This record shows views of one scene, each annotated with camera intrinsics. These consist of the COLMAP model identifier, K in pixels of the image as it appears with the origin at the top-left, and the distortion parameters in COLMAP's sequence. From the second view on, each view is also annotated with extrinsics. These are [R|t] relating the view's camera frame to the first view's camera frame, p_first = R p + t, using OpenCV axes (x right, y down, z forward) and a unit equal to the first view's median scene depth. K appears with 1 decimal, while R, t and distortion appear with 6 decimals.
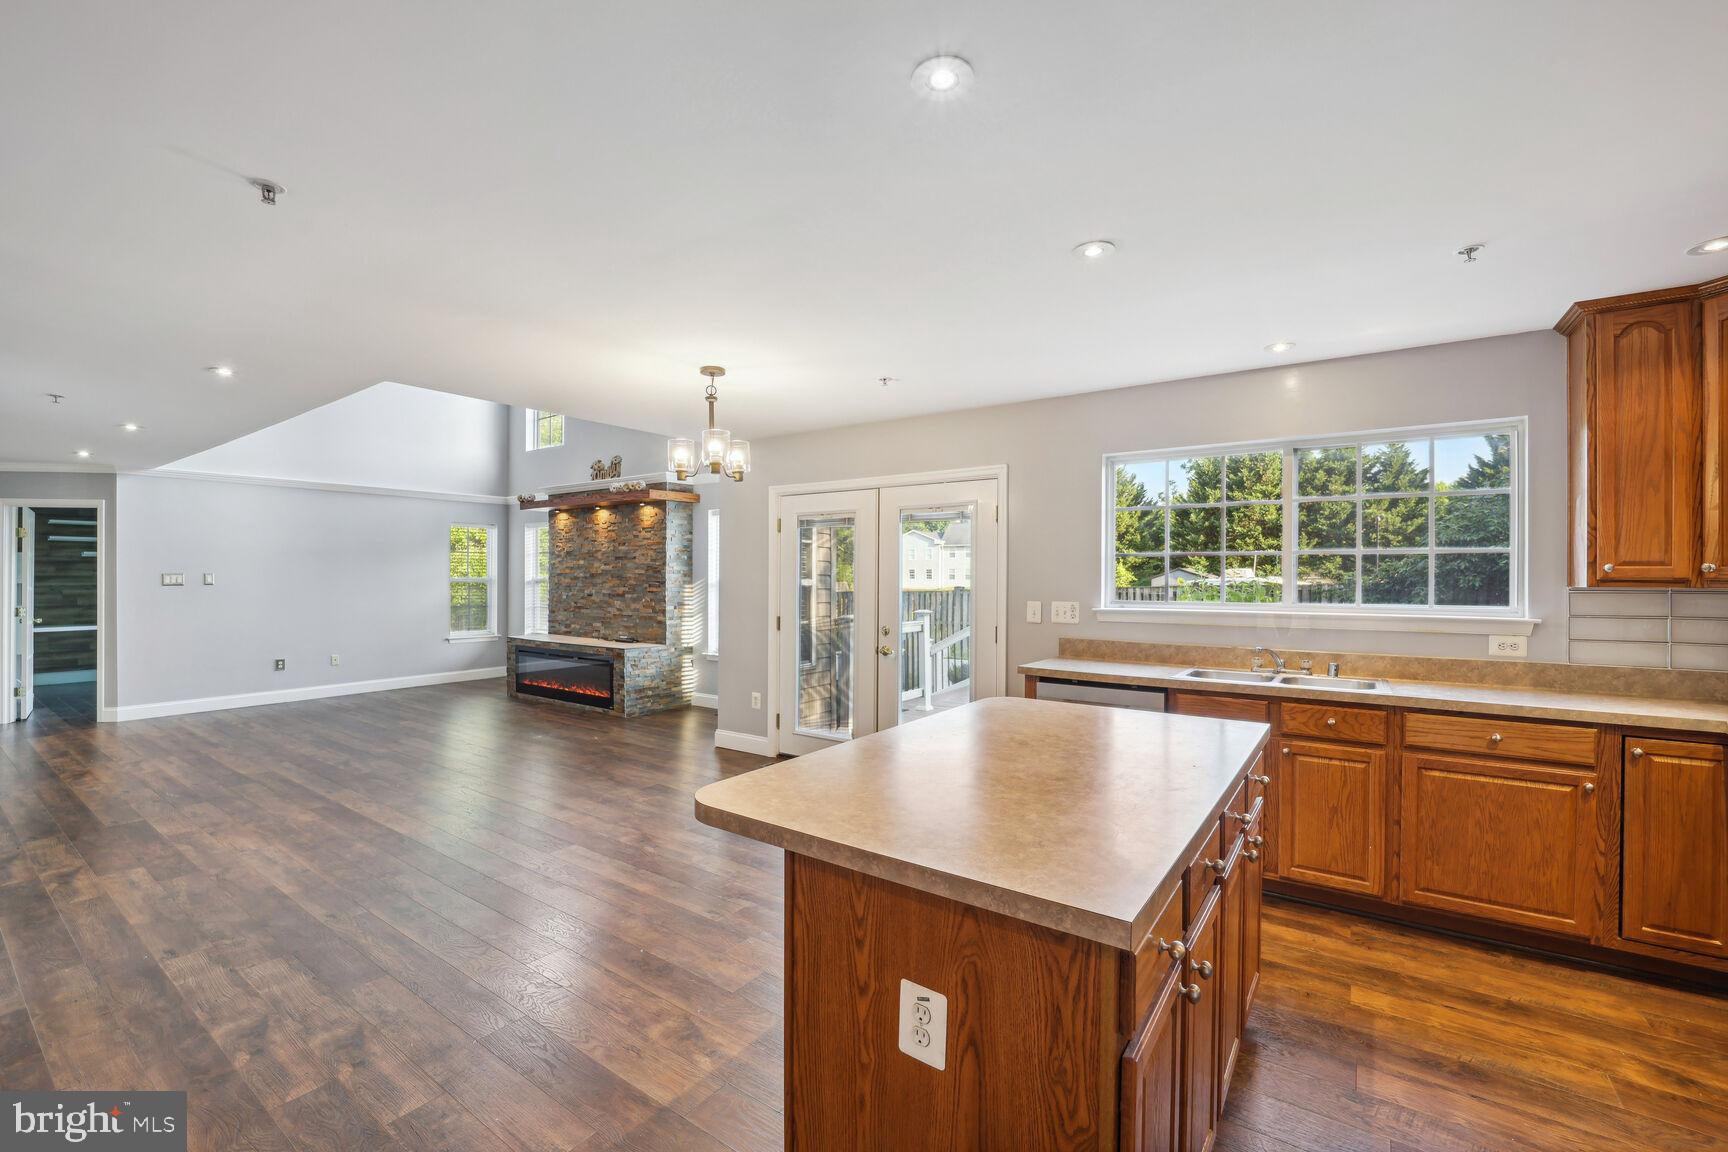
lens RADIAL K [[724.0, 0, 876.6], [0, 724.0, 571.5], [0, 0, 1]] dist [-0.020462, 0.000970]
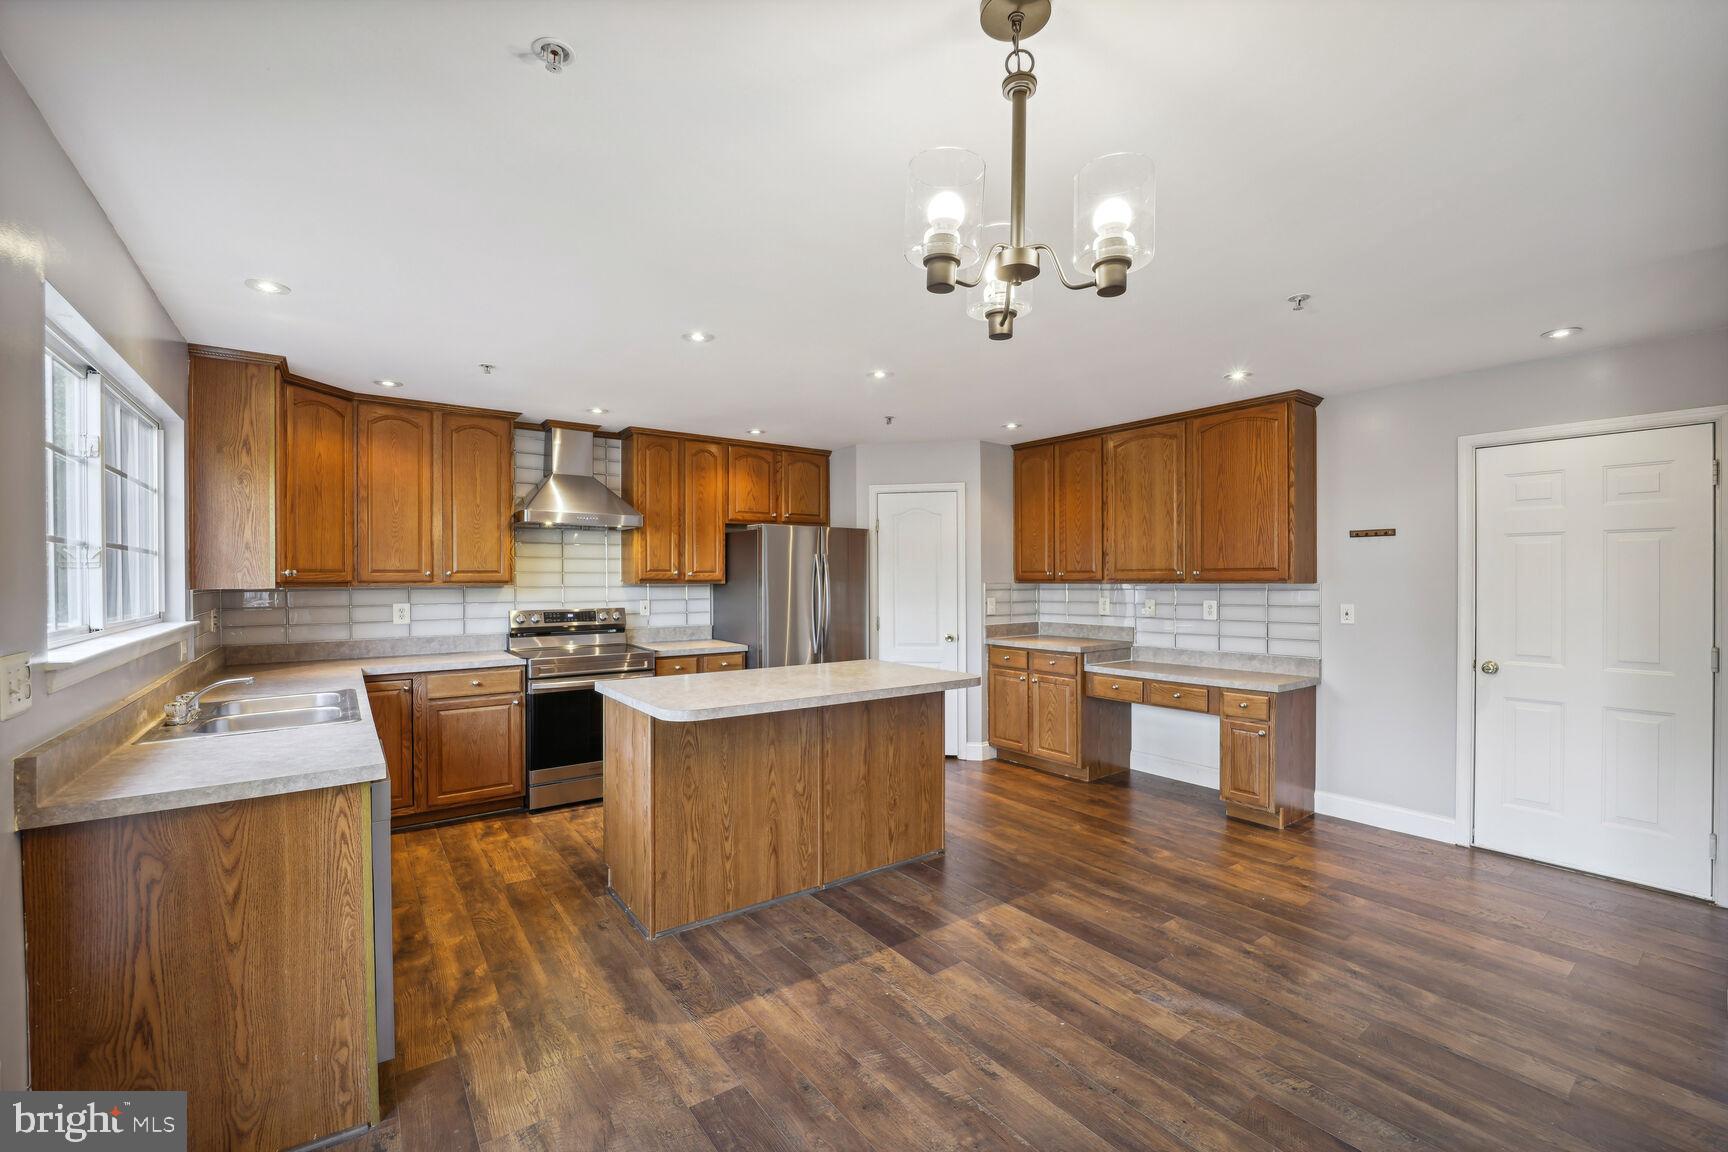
lens RADIAL K [[715.7, 0, 865.7], [0, 715.7, 584.3], [0, 0, 1]] dist [-0.009971, -0.000169]
pose [[-0.944656, -0.002119, 0.328057, -0.357955], [-0.000785, 0.999991, 0.004201, 0.009285], [-0.328063, 0.003711, -0.944649, 1.782673]]
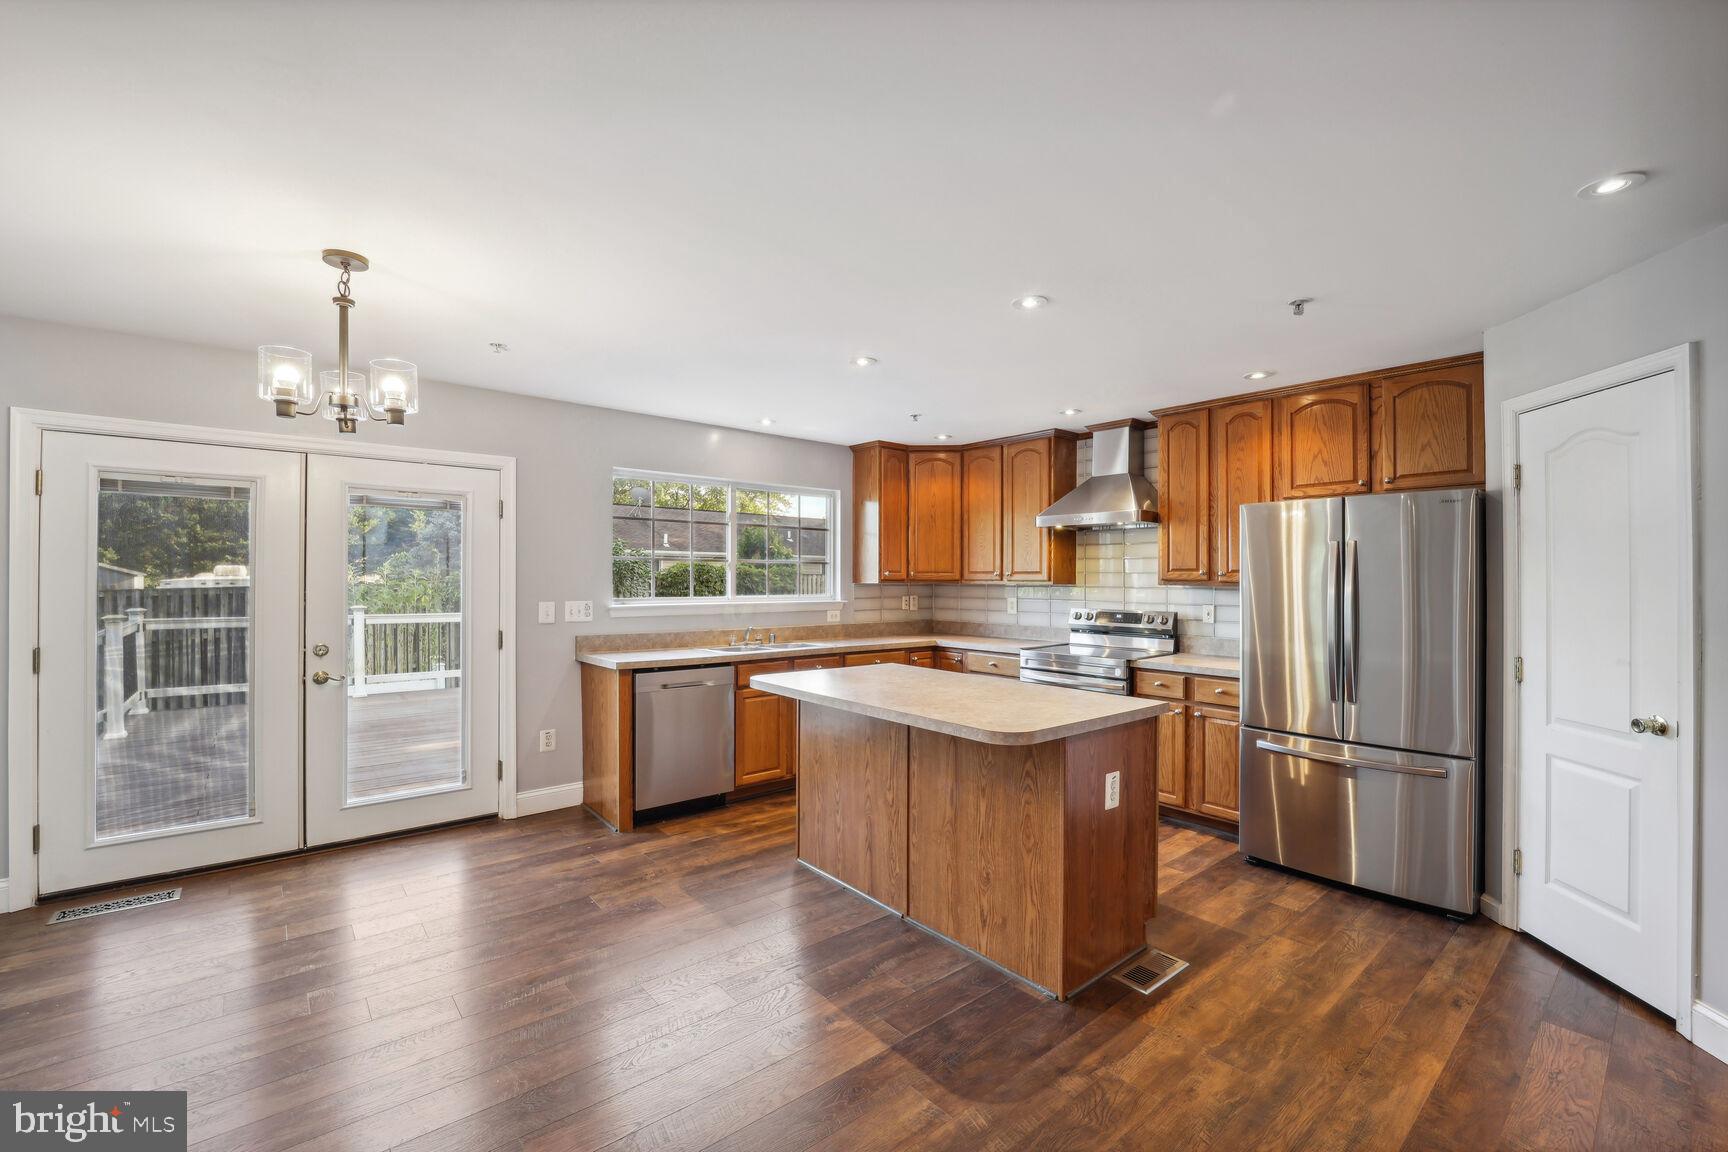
lens RADIAL K [[715.1, 0, 854.4], [0, 715.1, 571.5], [0, 0, 1]] dist [-0.016292, -0.000157]
pose [[0.265969, 0.008218, 0.963947, -0.945835], [-0.009866, 0.999934, -0.005803, 0.001677], [-0.963931, -0.007967, 0.266032, 0.514149]]
